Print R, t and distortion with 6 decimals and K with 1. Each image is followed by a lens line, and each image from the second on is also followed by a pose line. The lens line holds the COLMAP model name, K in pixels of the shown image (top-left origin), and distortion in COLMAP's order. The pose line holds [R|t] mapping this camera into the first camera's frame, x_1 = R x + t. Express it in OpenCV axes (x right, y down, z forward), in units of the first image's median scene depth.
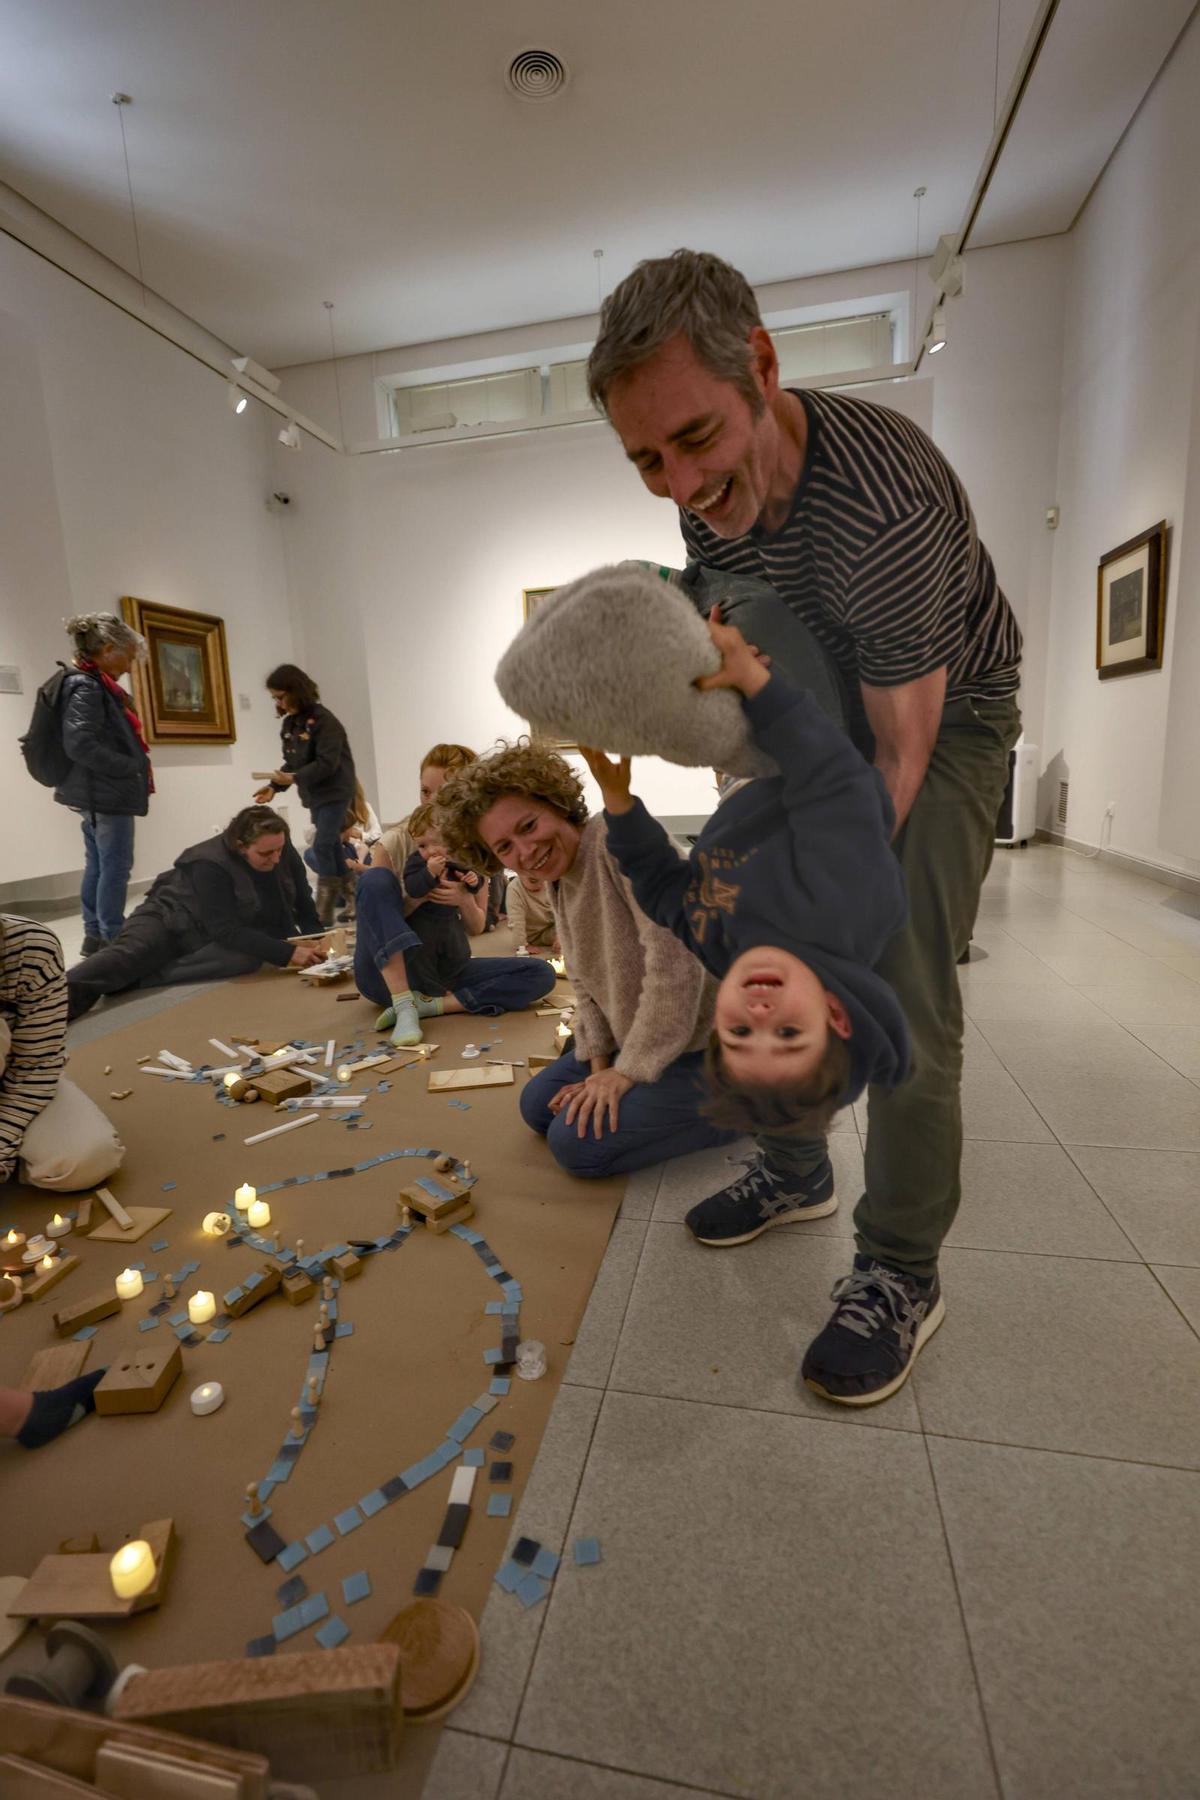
lens RADIAL K [[807.1, 0, 589.6], [0, 807.1, 896.0], [0, 0, 1]] dist [0.000487, -0.000359]
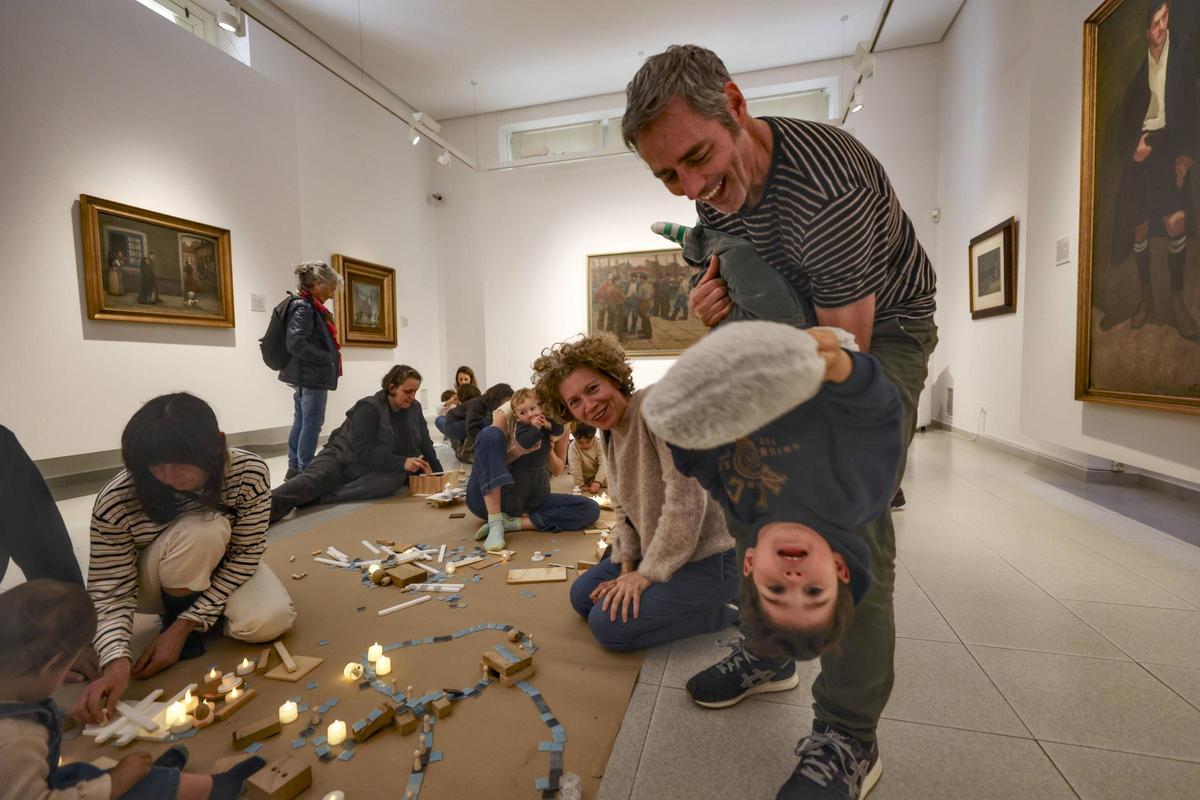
lens RADIAL K [[537.7, 0, 600.7], [0, 537.7, 397.3], [0, 0, 1]] dist [-0.000084, -0.000334]
pose [[0.998505, 0.030573, -0.045308, -0.000460], [-0.035359, 0.993421, -0.108920, 0.015118], [0.041680, 0.110360, 0.993017, 0.026419]]
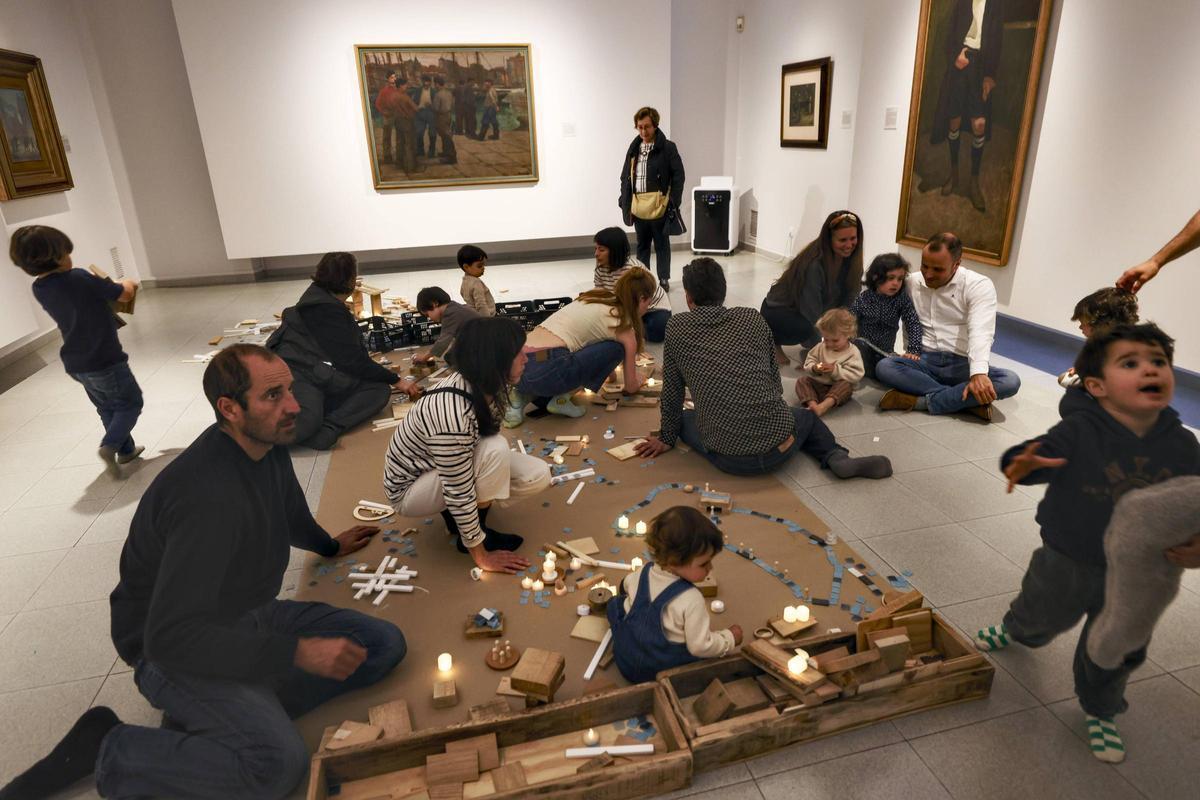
lens RADIAL K [[708.2, 0, 600.0], [0, 708.2, 400.0], [0, 0, 1]] dist [-0.003856, -0.001461]
pose [[0.887952, -0.147777, 0.435550, -1.147038], [0.068984, 0.979057, 0.191544, -0.233089], [-0.454734, -0.140036, 0.879549, -0.403967]]
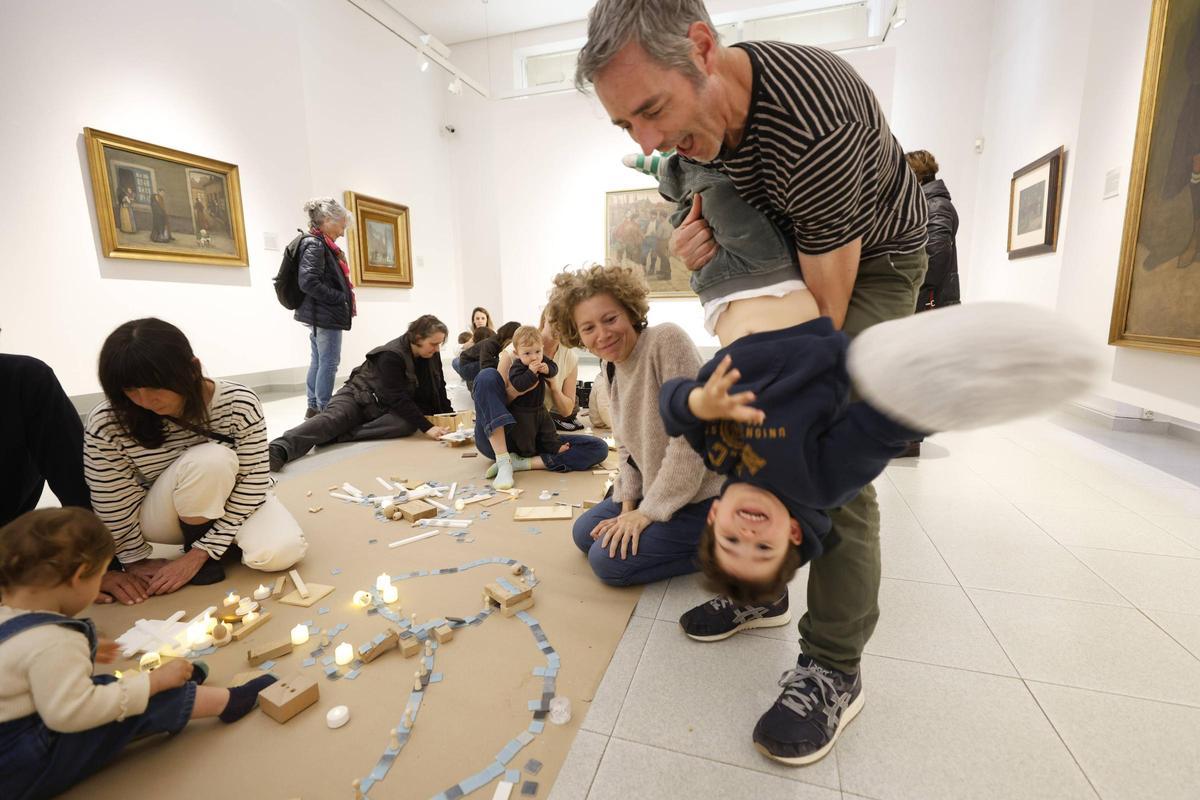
lens RADIAL K [[538.1, 0, 603.7], [0, 538.1, 398.2], [0, 0, 1]] dist [0.000487, -0.000359]
pose [[0.996069, 0.045307, -0.076122, 0.035922], [-0.045566, 0.998960, -0.001659, 0.018877], [0.075968, 0.005121, 0.997097, 0.044420]]
